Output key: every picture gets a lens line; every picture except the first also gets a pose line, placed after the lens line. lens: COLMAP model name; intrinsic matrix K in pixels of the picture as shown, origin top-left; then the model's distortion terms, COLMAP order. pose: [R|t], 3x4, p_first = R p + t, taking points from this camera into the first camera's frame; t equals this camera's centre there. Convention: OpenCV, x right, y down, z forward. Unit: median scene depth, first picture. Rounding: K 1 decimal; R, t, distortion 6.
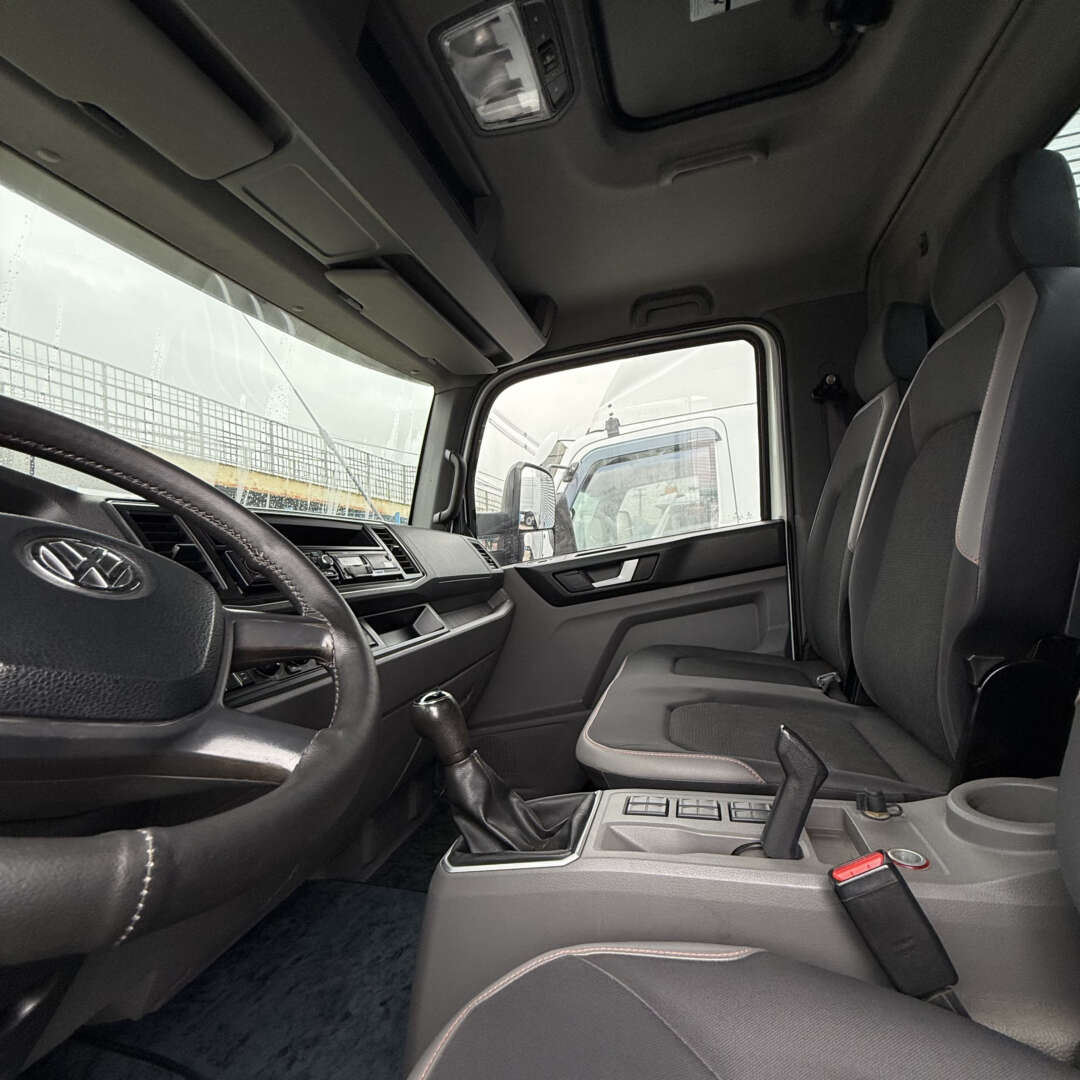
lens RADIAL K [[572.5, 0, 538.4], [0, 572.5, 538.4], [0, 0, 1]] dist [-0.001887, 0.000581]
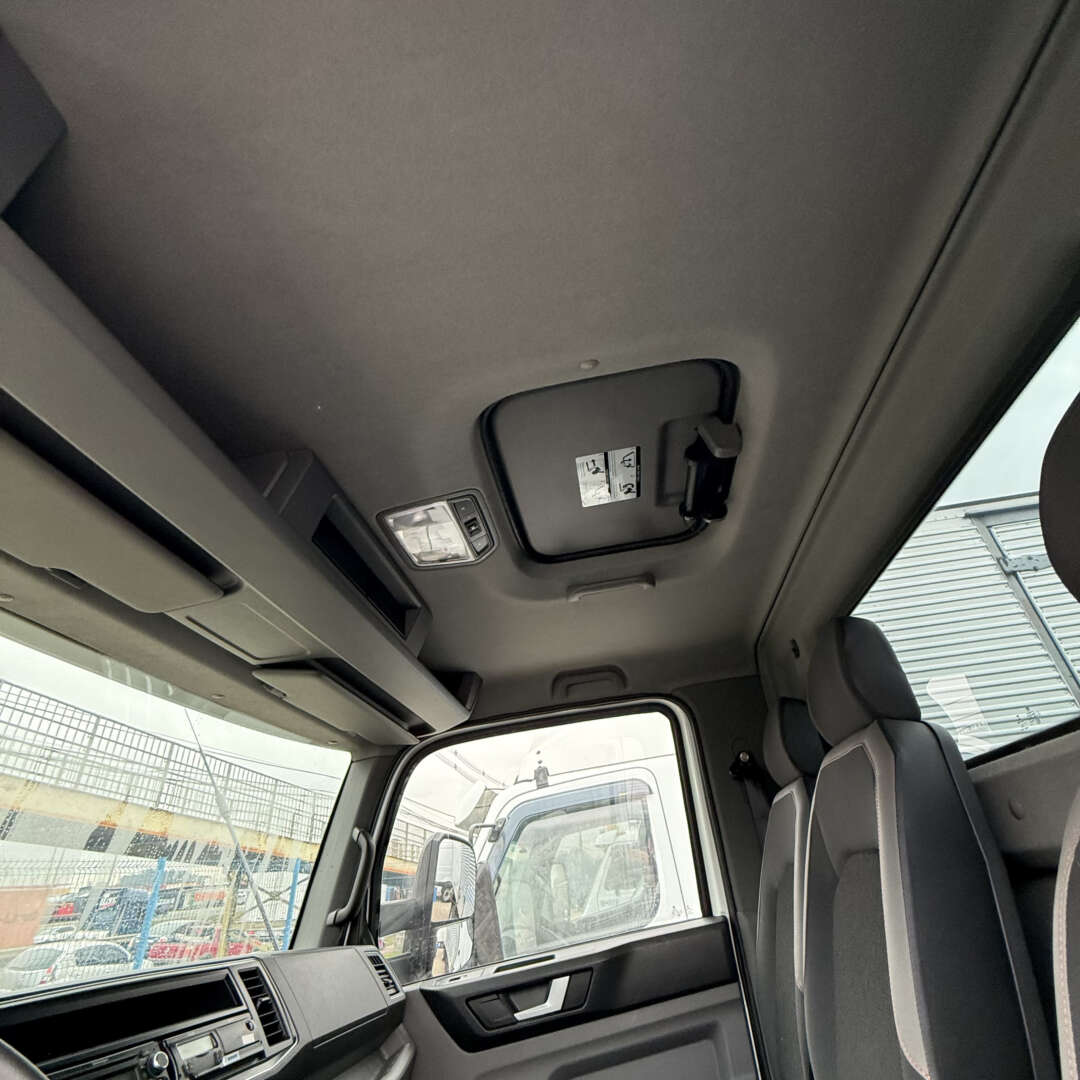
lens RADIAL K [[572.5, 0, 538.4], [0, 572.5, 538.4], [0, 0, 1]] dist [-0.001887, 0.000581]
pose [[0.993778, 0.042504, 0.102954, 0.016427], [0.016174, 0.859462, -0.510945, -0.090371], [-0.110202, 0.509430, 0.853426, -0.042810]]
